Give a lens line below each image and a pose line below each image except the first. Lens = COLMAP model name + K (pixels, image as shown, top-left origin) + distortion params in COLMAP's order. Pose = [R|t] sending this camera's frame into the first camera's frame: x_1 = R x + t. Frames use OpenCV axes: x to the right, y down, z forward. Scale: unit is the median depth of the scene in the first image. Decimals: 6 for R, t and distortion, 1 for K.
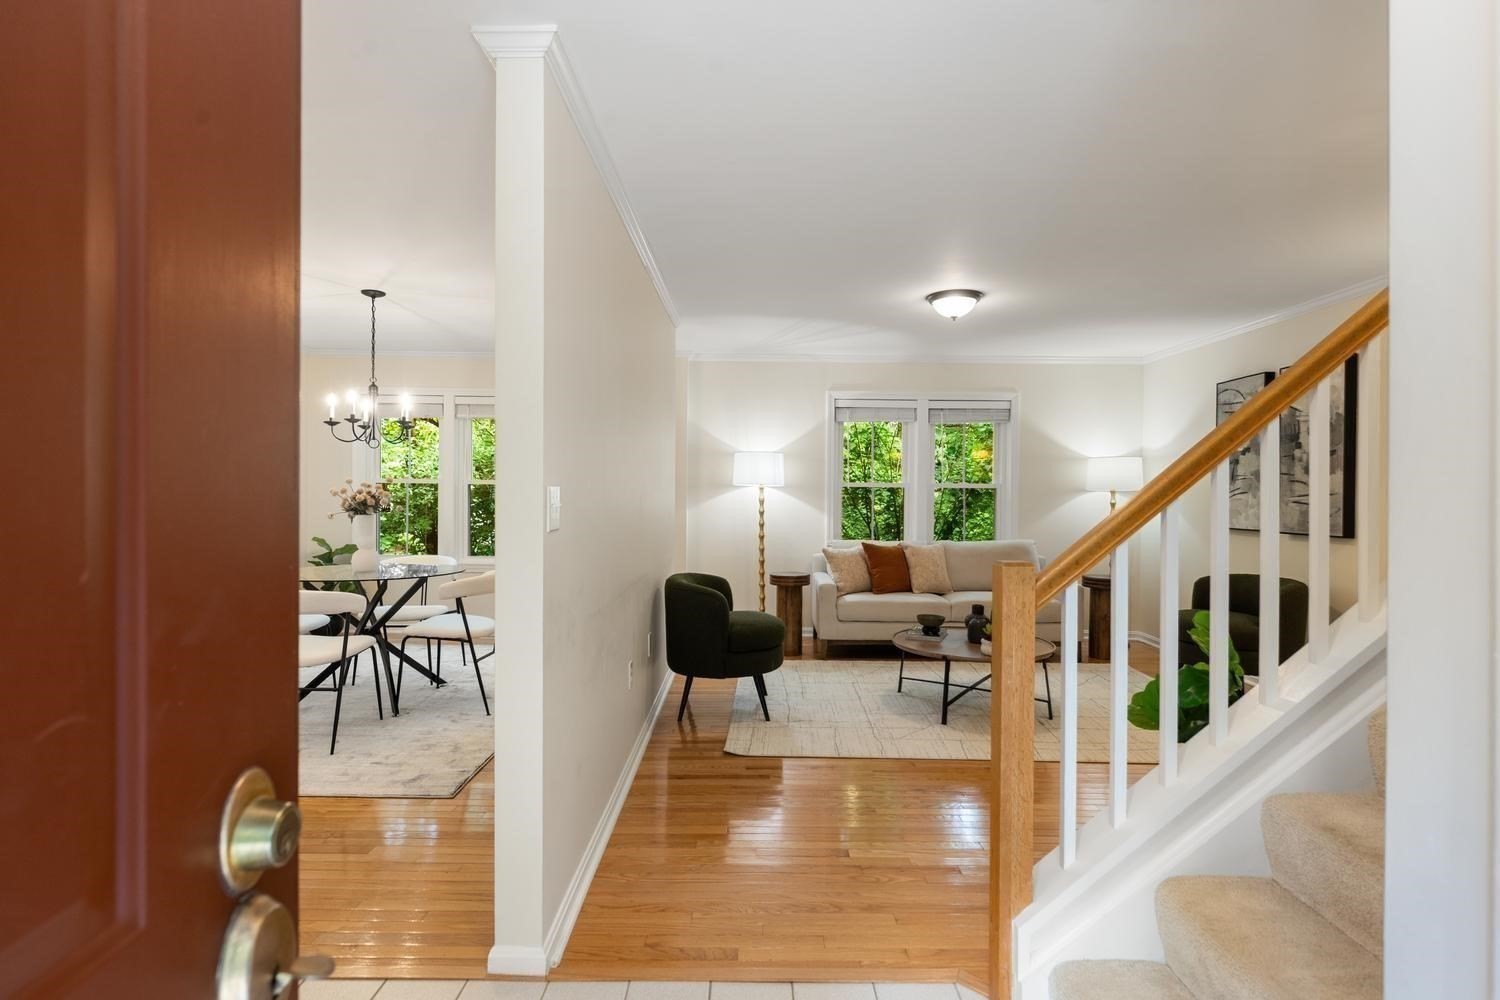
lens RADIAL K [[741.3, 0, 752.2], [0, 741.3, 495.0], [0, 0, 1]] dist [-0.008081, -0.000240]
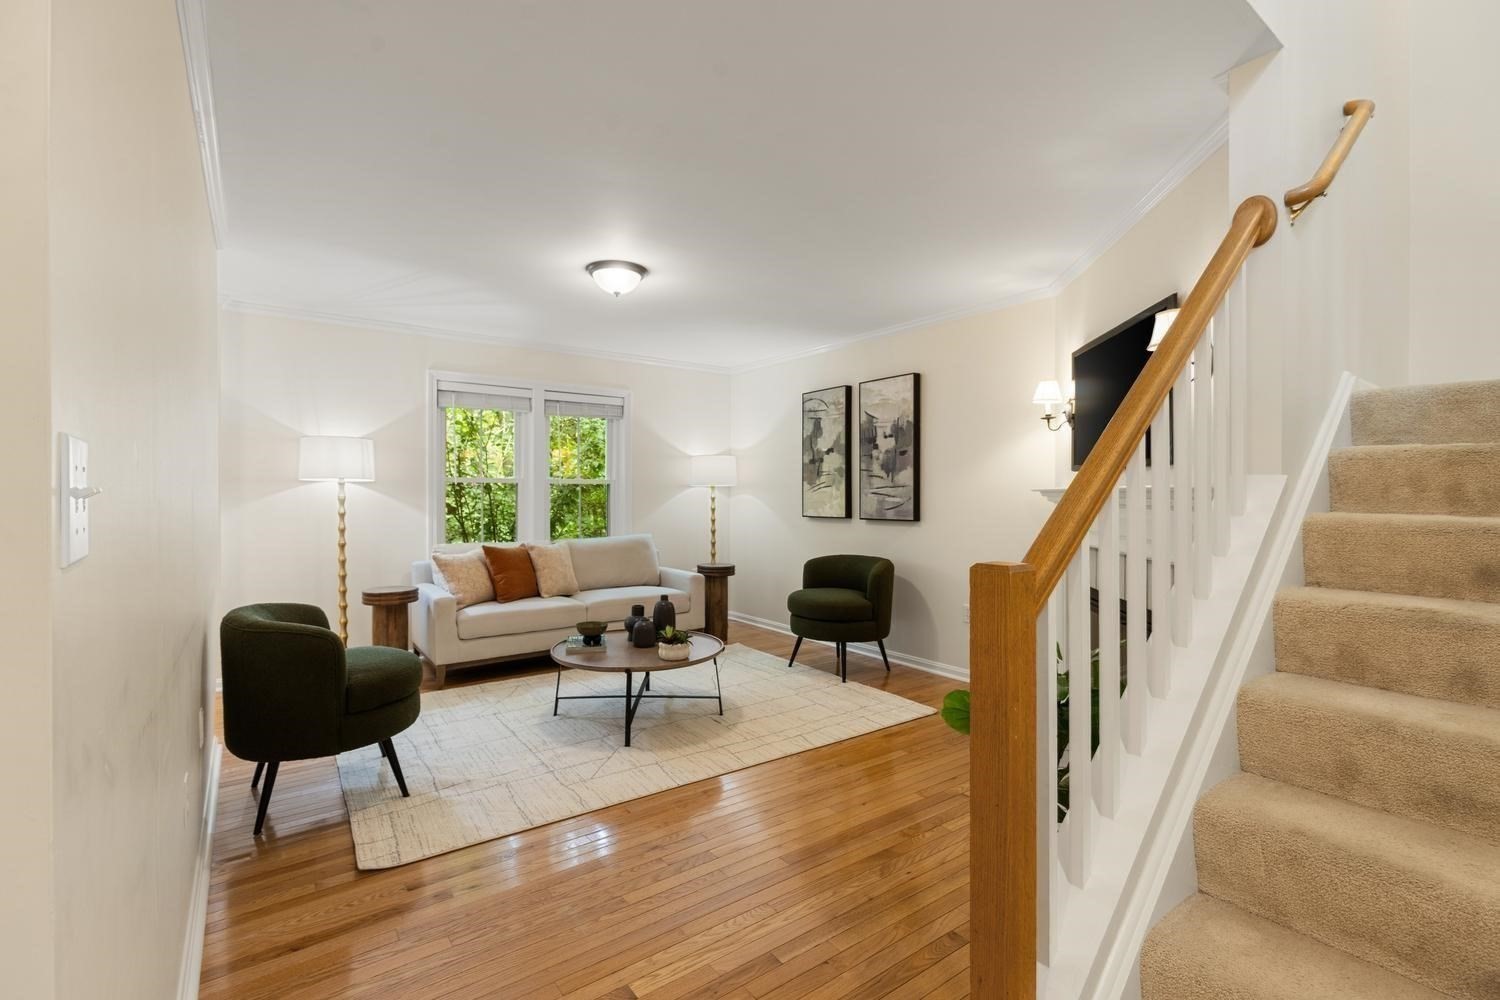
lens RADIAL K [[672.5, 0, 752.8], [0, 672.5, 493.2], [0, 0, 1]] dist [-0.002030, -0.001391]
pose [[0.805045, -0.008017, 0.593159, -0.072372], [0.010144, 0.999949, -0.000252, 0.007057], [-0.593127, 0.006220, 0.805085, 0.201054]]
